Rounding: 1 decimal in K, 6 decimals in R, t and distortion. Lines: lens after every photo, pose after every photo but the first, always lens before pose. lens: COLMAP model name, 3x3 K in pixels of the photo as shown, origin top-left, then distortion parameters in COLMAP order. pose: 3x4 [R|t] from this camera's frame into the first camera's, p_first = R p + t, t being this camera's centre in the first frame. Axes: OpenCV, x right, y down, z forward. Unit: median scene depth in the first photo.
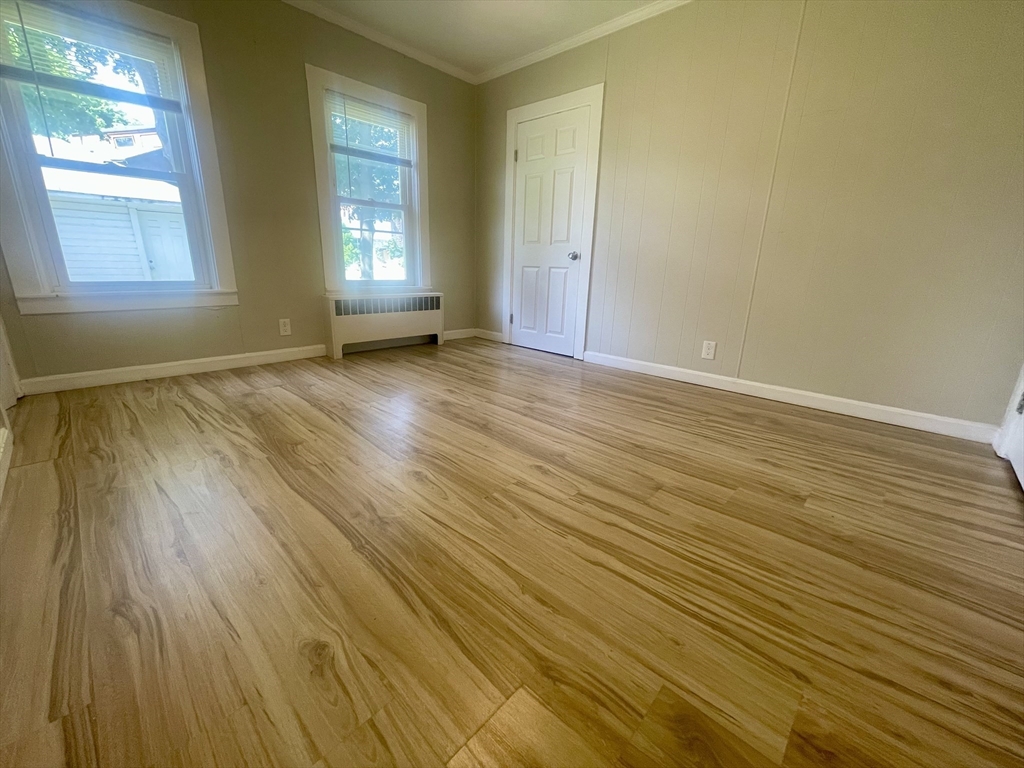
lens RADIAL K [[413.9, 0, 510.8], [0, 413.9, 381.1], [0, 0, 1]] dist [-0.000218, 0.000862]
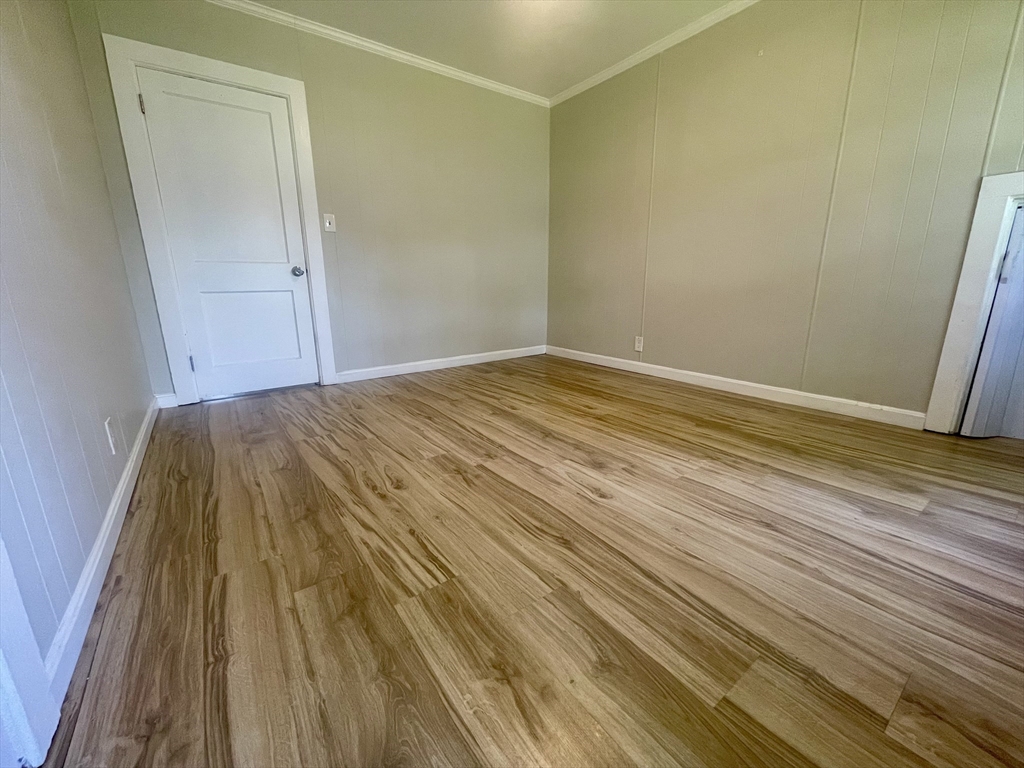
lens RADIAL K [[413.9, 0, 510.8], [0, 413.9, 381.1], [0, 0, 1]] dist [-0.000218, 0.000862]
pose [[-0.984496, -0.060270, 0.164726, -0.125476], [0.028672, 0.871190, 0.490109, -0.477153], [-0.173046, 0.487233, -0.855955, 1.688383]]
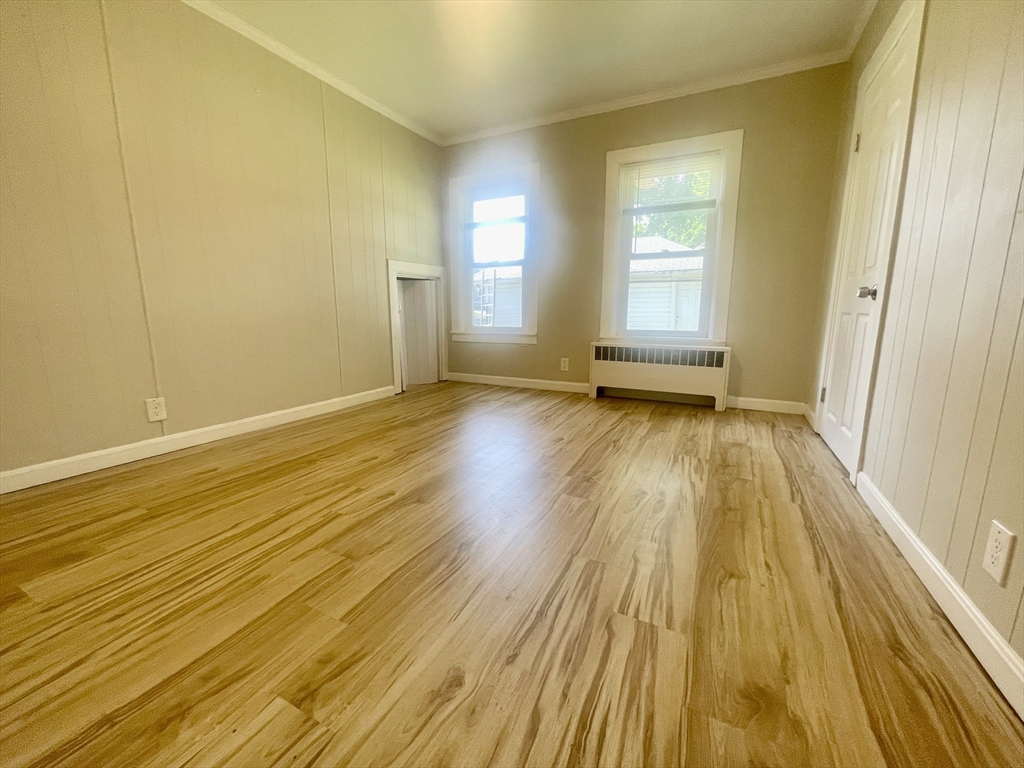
lens RADIAL K [[413.9, 0, 510.8], [0, 413.9, 381.1], [0, 0, 1]] dist [-0.000218, 0.000862]
pose [[0.285342, 0.134430, -0.948951, 0.837266], [-0.255533, 0.964945, 0.059859, -0.159996], [0.923733, 0.225408, 0.309691, 0.658156]]
